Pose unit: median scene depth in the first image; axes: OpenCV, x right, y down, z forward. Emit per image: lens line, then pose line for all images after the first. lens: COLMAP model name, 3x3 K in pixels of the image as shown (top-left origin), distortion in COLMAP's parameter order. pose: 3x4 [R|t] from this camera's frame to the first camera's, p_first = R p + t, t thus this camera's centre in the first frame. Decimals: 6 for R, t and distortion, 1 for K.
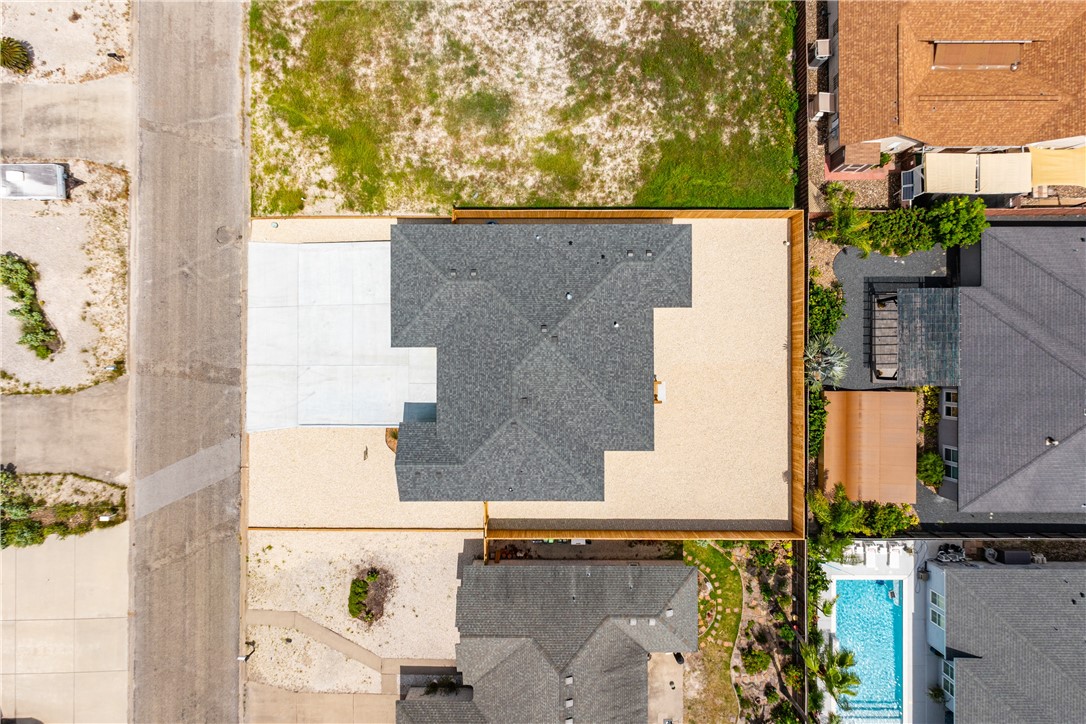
lens RADIAL K [[622.5, 0, 543.0], [0, 622.5, 362.0], [0, 0, 1]] dist [0.000169, -0.003108]
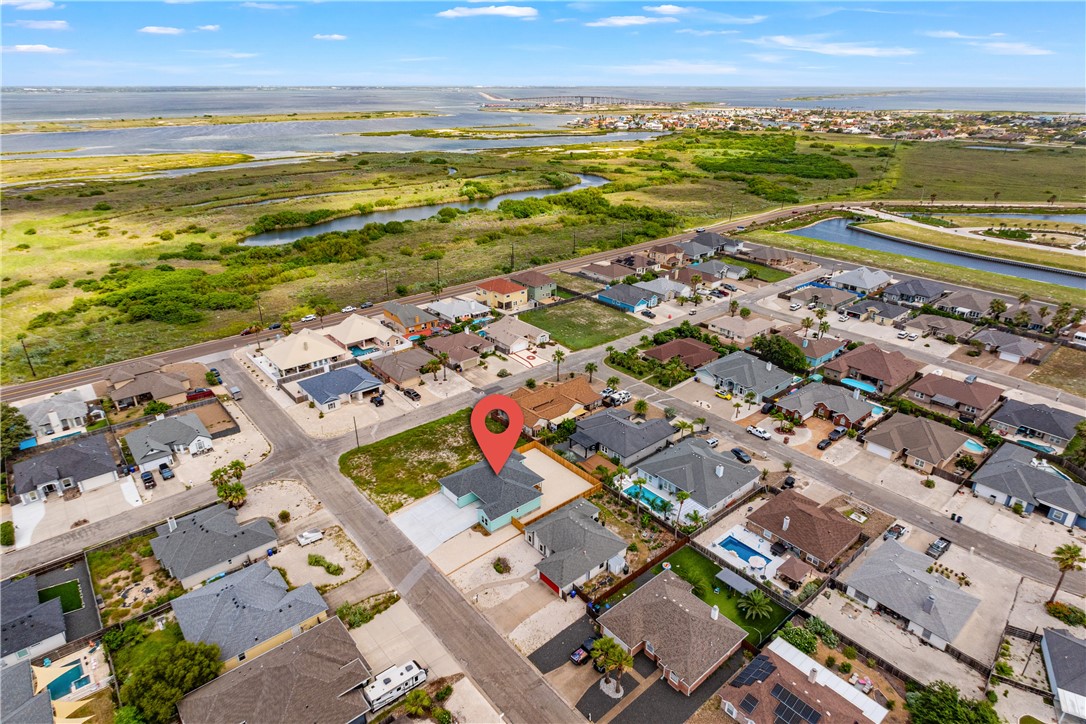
lens RADIAL K [[614.8, 0, 543.5], [0, 614.8, 380.1], [0, 0, 1]] dist [0.001066, -0.000182]
pose [[0.762831, -0.274410, 0.585481, -1.398819], [0.646440, 0.343663, -0.681183, 1.916384], [-0.014285, 0.898106, 0.439547, -0.782051]]
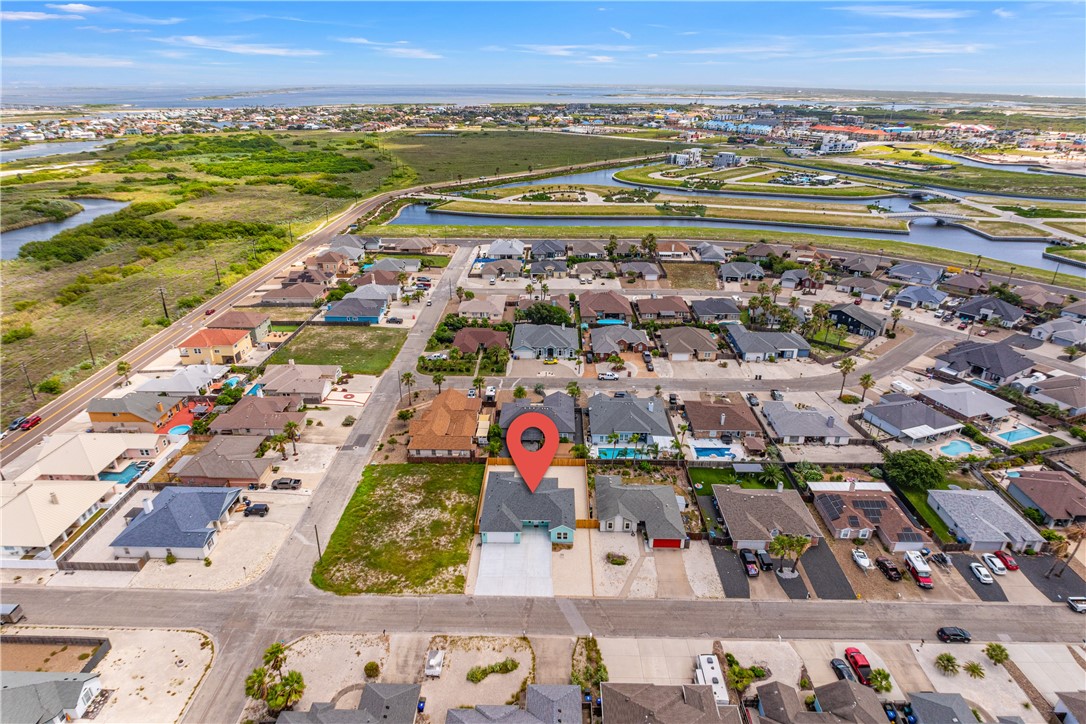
lens RADIAL K [[622.5, 0, 543.0], [0, 622.5, 362.0], [0, 0, 1]] dist [0.000169, -0.003108]
pose [[0.022839, -0.405507, 0.913807, -2.298514], [0.999667, 0.020232, -0.016008, 0.092515], [-0.011997, 0.913868, 0.405834, -0.790082]]
